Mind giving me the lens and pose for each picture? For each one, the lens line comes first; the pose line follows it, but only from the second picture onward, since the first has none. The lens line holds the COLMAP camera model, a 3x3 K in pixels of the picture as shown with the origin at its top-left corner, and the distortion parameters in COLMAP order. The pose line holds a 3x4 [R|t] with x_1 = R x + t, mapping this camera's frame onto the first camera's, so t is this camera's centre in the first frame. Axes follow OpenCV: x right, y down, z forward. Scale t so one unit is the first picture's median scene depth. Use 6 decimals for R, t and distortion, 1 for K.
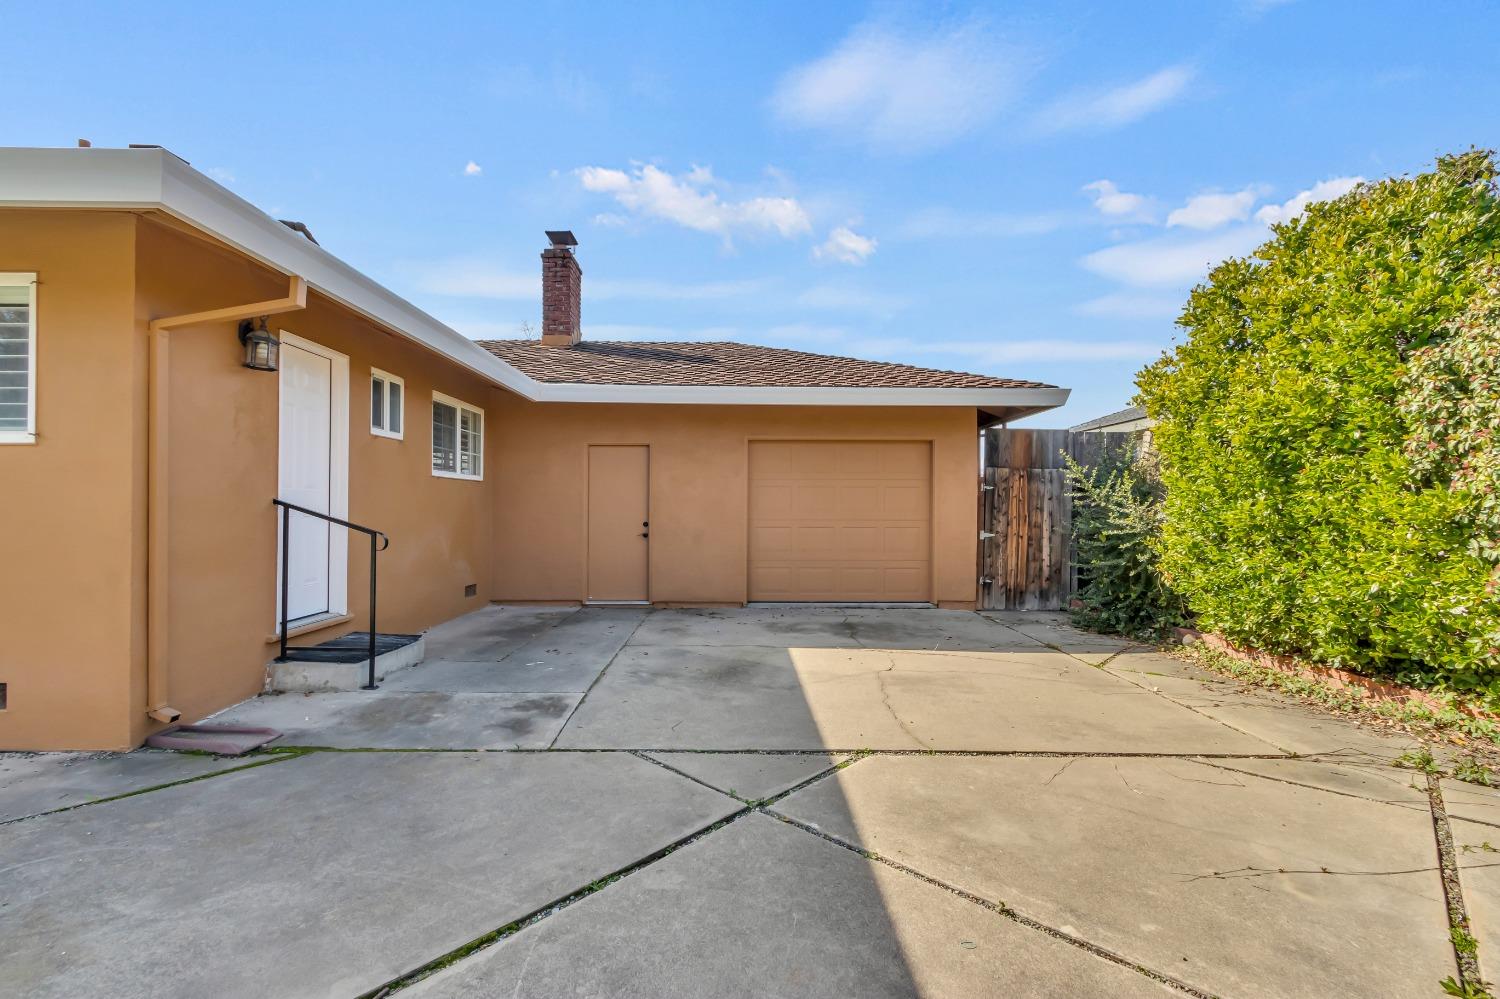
lens RADIAL K [[722.4, 0, 750.0], [0, 722.4, 499.5], [0, 0, 1]] dist [0.002790, 0.000224]
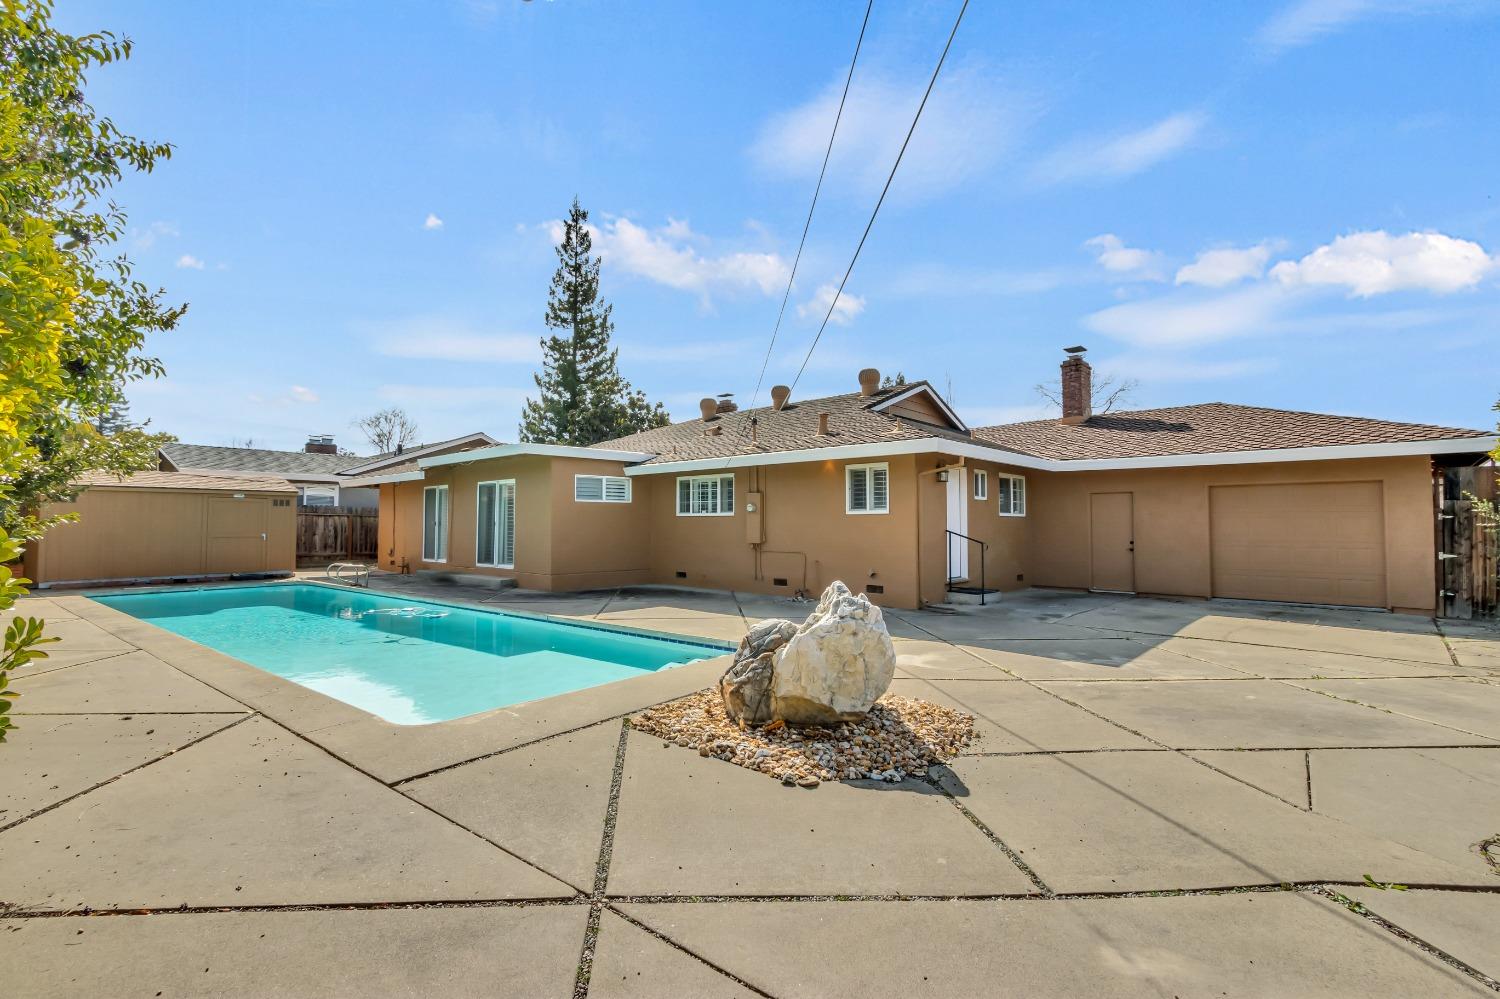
lens RADIAL K [[693.1, 0, 750.0], [0, 693.1, 499.5], [0, 0, 1]] dist [0.003664, 0.000201]
pose [[0.745298, -0.026486, -0.666206, 0.238747], [0.007970, 0.999493, -0.030820, -0.018949], [0.666684, 0.017661, 0.745131, -0.656745]]
